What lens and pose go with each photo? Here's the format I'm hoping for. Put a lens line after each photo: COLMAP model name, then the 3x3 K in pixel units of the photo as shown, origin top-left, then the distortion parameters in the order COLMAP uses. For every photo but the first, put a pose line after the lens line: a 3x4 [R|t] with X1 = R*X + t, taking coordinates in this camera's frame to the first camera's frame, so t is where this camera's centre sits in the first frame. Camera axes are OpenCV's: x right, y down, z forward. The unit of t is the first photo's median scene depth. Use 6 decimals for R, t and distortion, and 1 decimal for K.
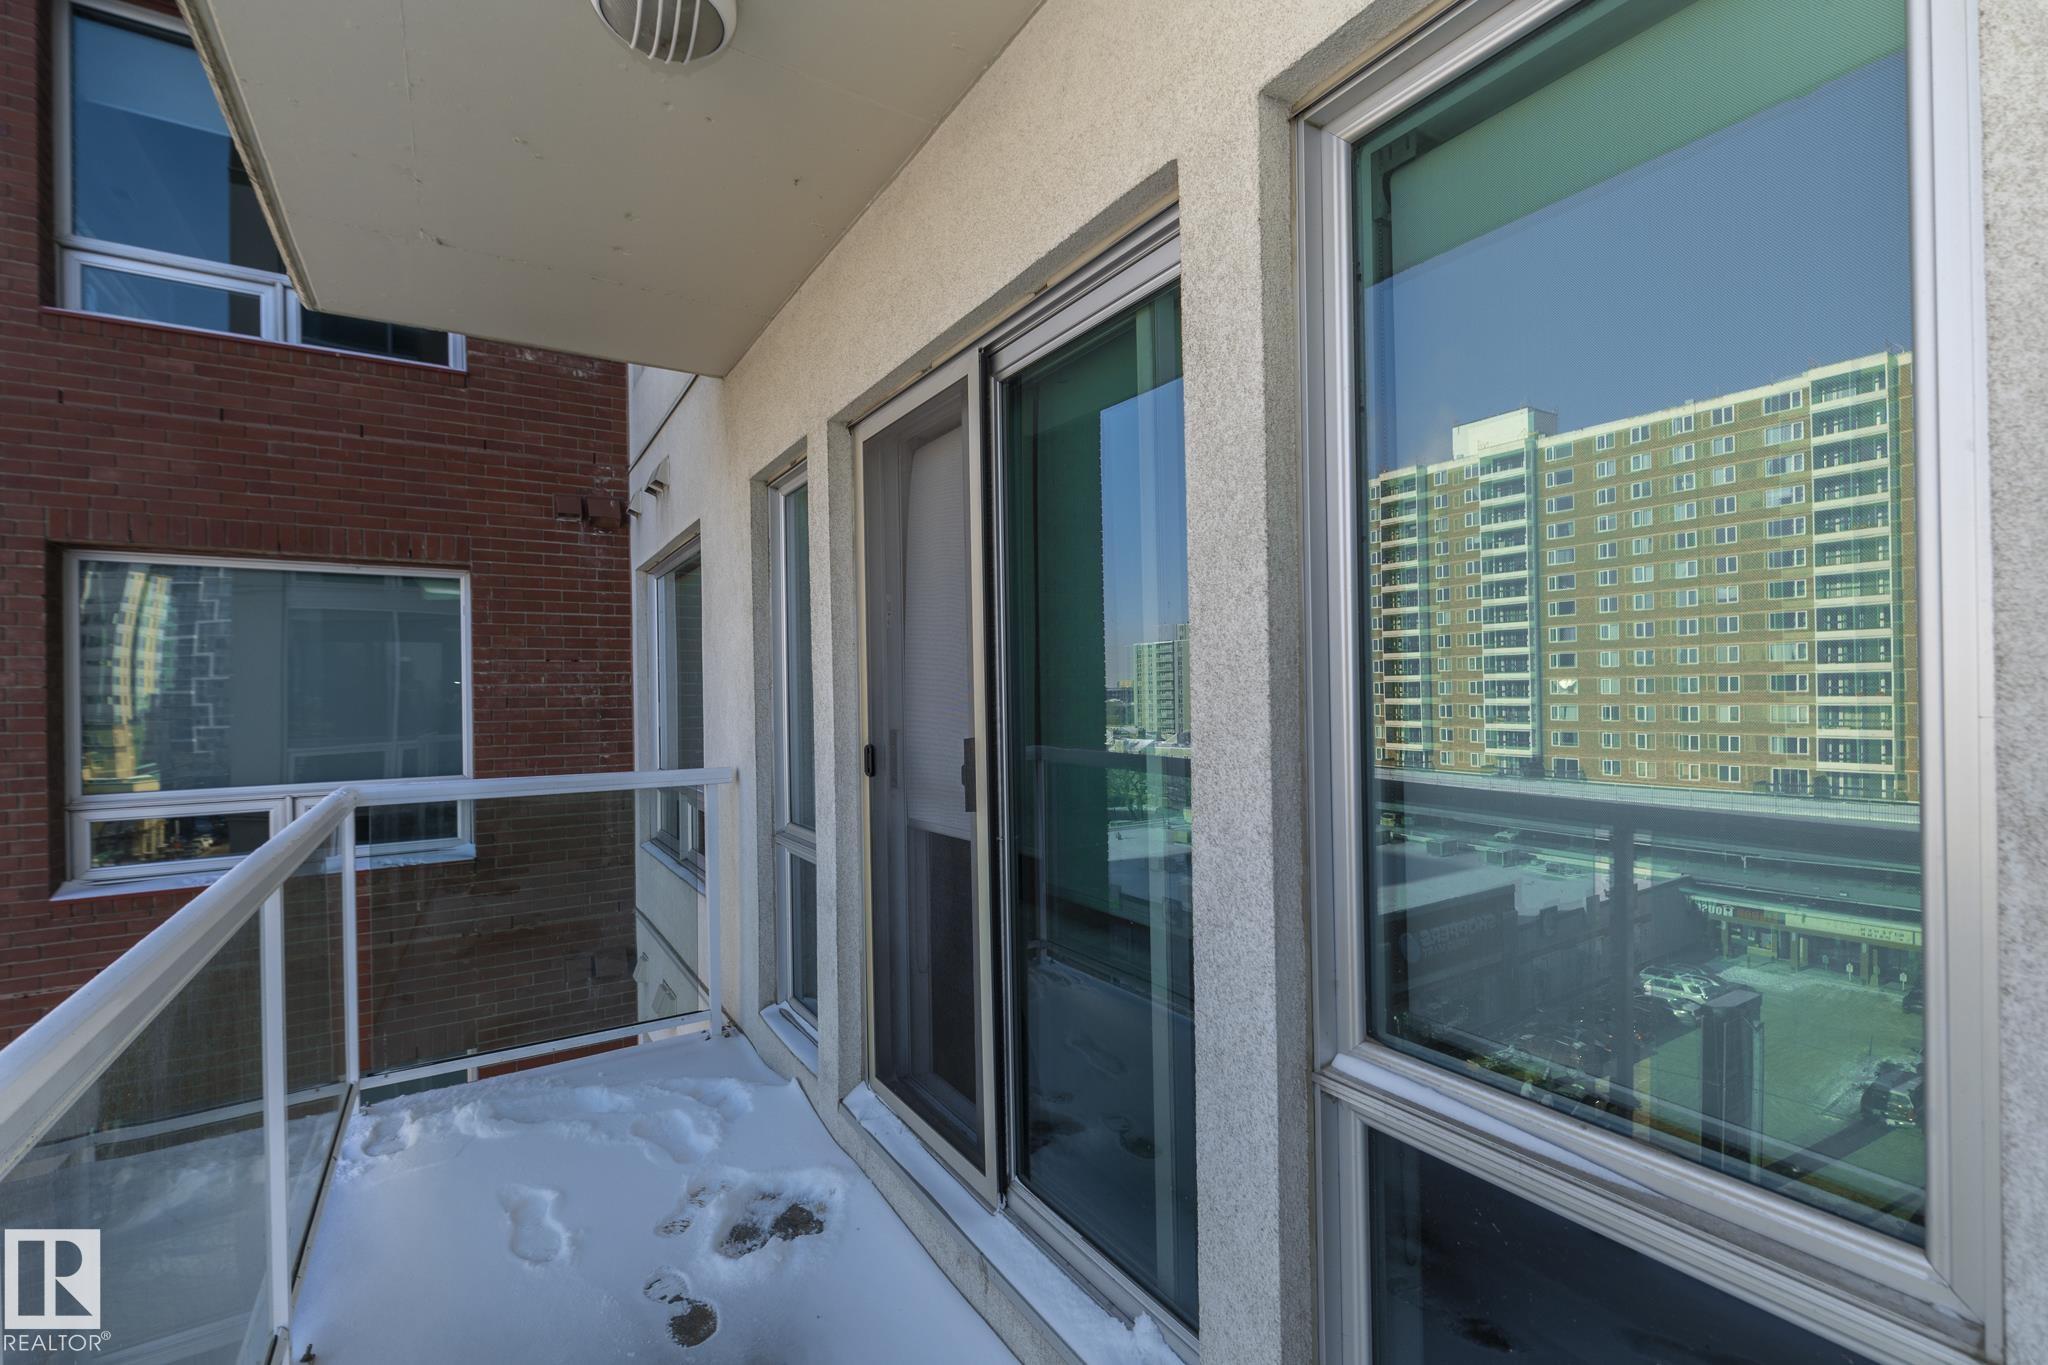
lens RADIAL K [[868.0, 0, 1021.6], [0, 868.0, 685.5], [0, 0, 1]] dist [-0.000338, 0.000329]
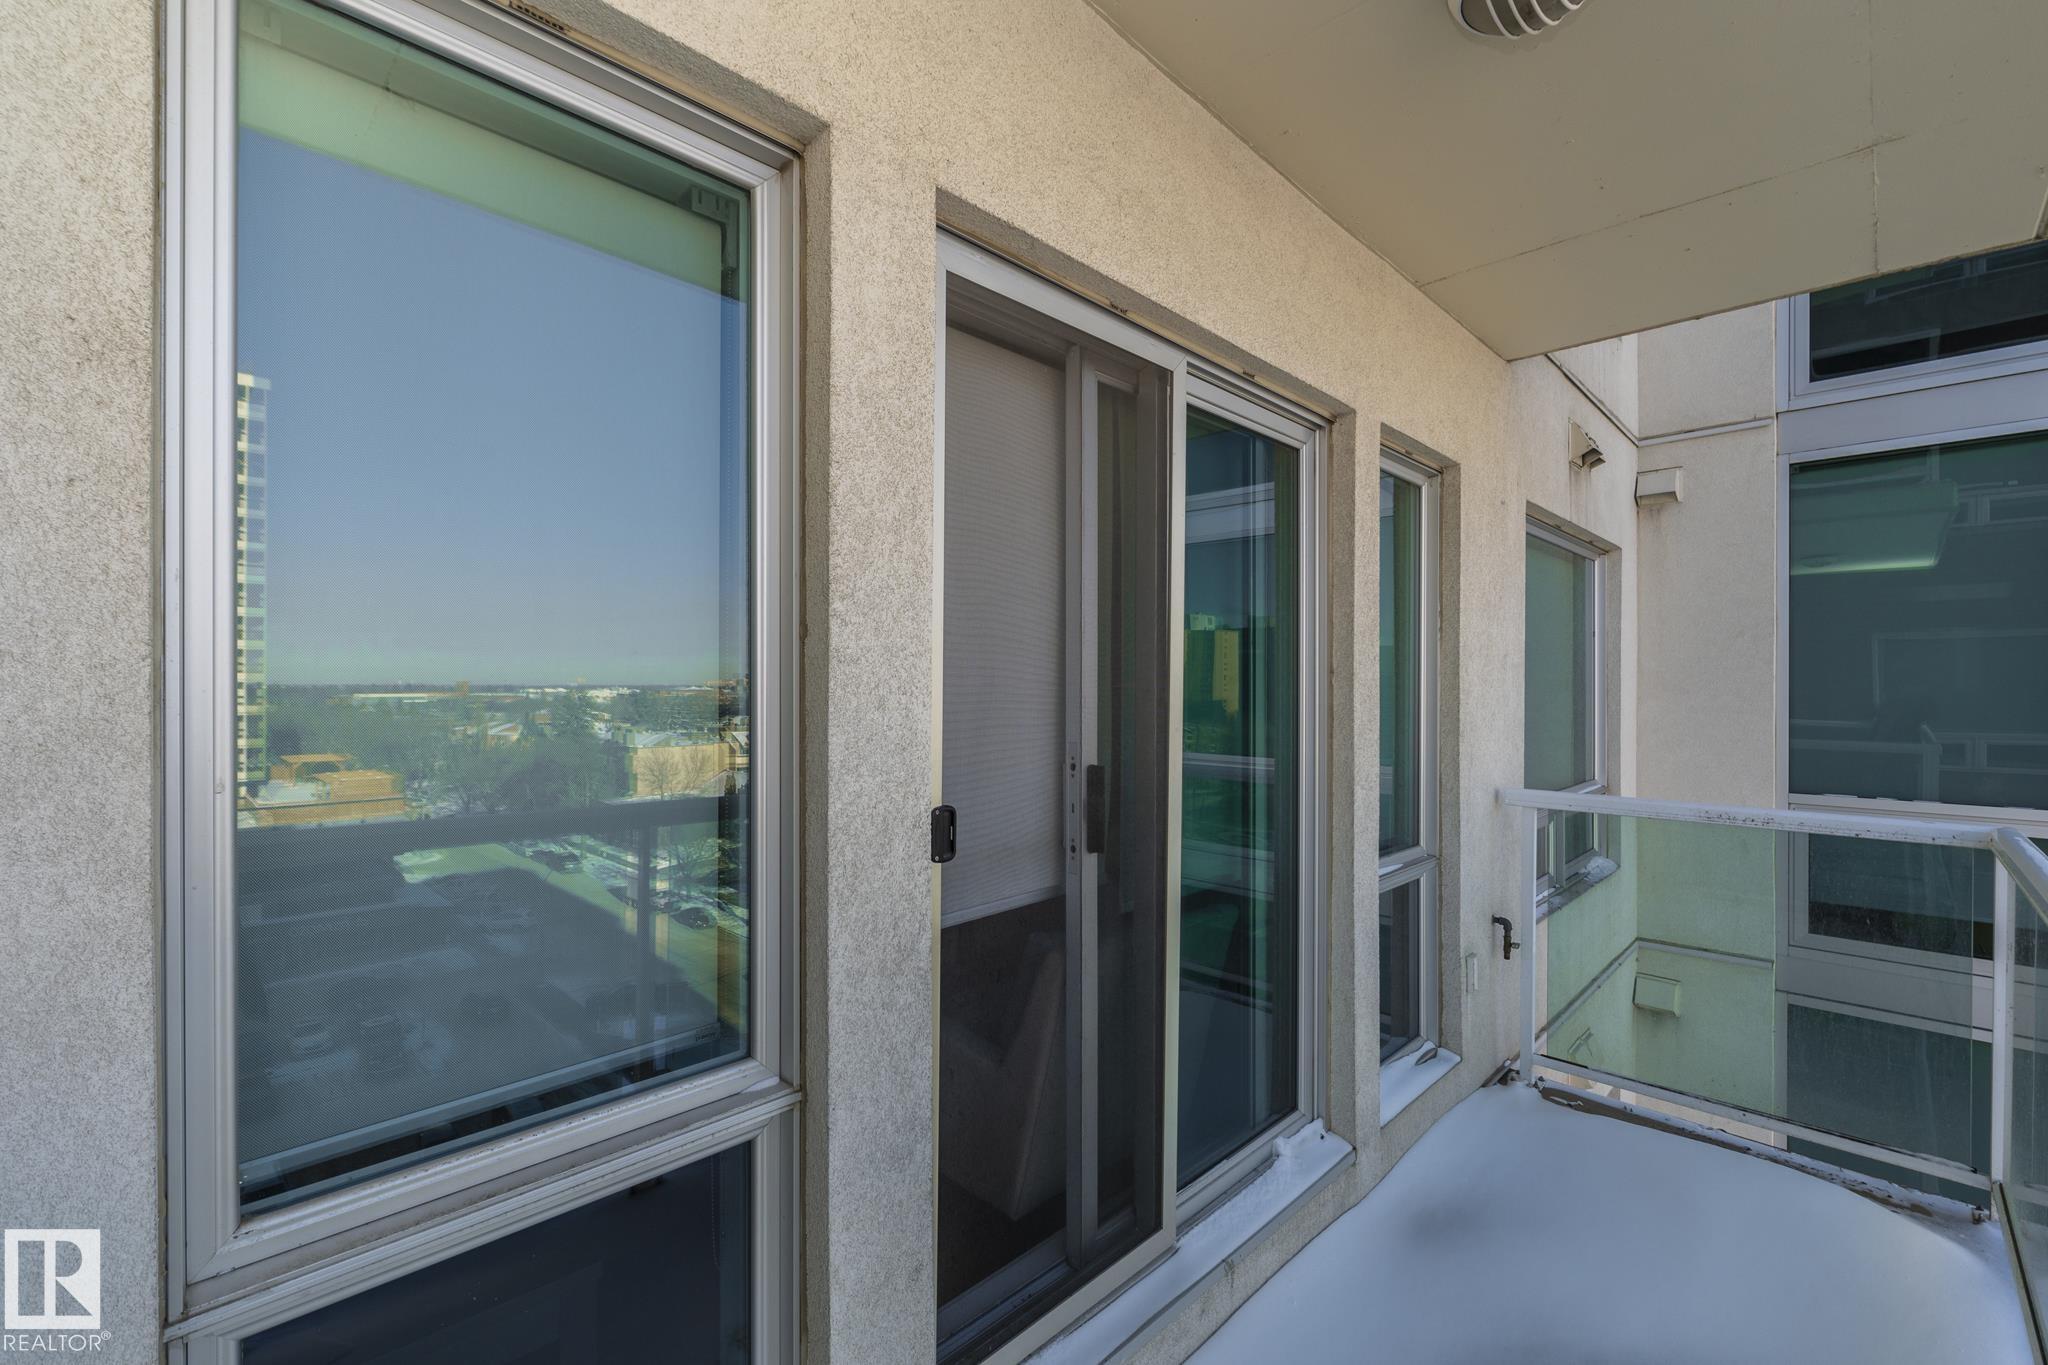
lens RADIAL K [[868.0, 0, 1021.6], [0, 868.0, 685.5], [0, 0, 1]] dist [-0.000338, 0.000329]
pose [[-0.212203, 0.021044, 0.976999, -0.950653], [-0.003364, 0.999746, -0.022264, 0.002723], [-0.977220, -0.008012, -0.212079, 1.375294]]
